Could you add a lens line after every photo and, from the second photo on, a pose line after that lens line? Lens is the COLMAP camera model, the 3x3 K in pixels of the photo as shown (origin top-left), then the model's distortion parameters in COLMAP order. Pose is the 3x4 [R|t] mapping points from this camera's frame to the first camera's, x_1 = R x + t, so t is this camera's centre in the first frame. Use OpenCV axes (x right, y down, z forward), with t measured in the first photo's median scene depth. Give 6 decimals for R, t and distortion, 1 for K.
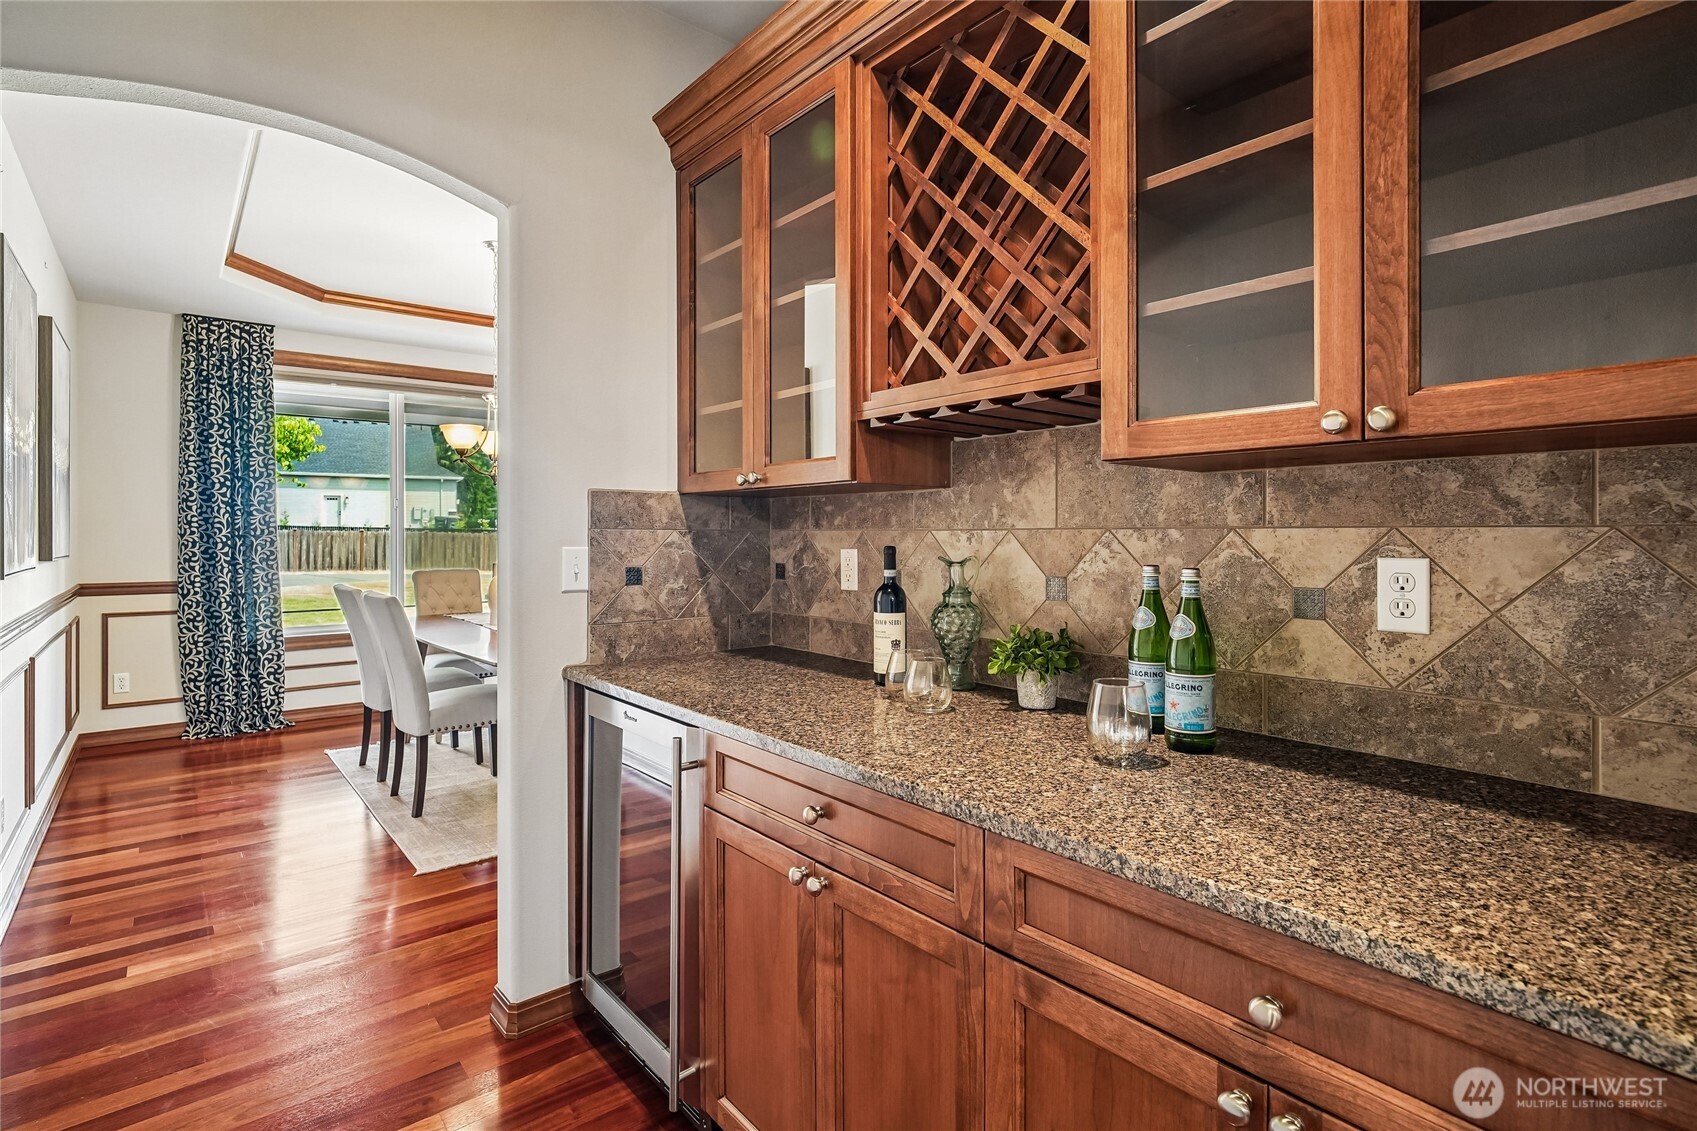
lens RADIAL K [[804.5, 0, 856.8], [0, 804.5, 542.4], [0, 0, 1]] dist [-0.019372, 0.007489]
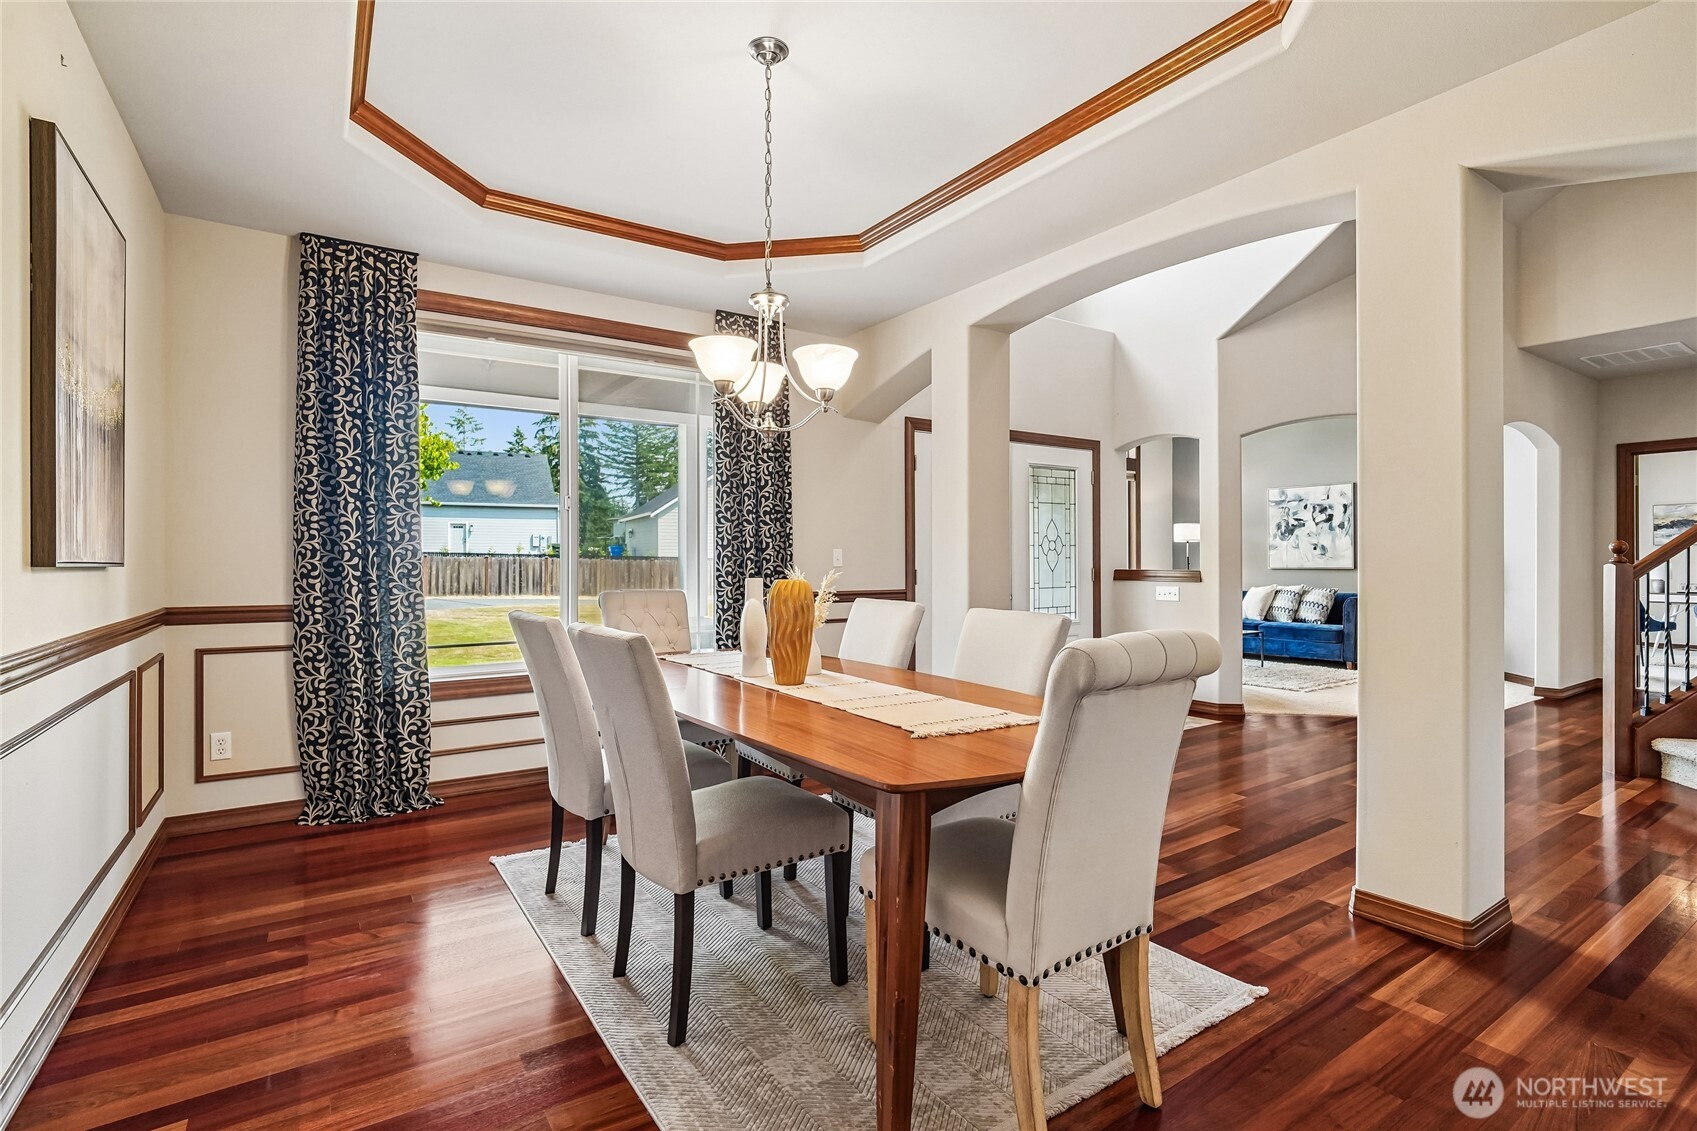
lens RADIAL K [[791.3, 0, 853.3], [0, 791.3, 564.8], [0, 0, 1]] dist [-0.022920, 0.009477]
pose [[0.993621, -0.003078, -0.112733, -0.266354], [0.002478, 0.999982, -0.005467, 0.017394], [0.112748, 0.005153, 0.993610, 0.348495]]
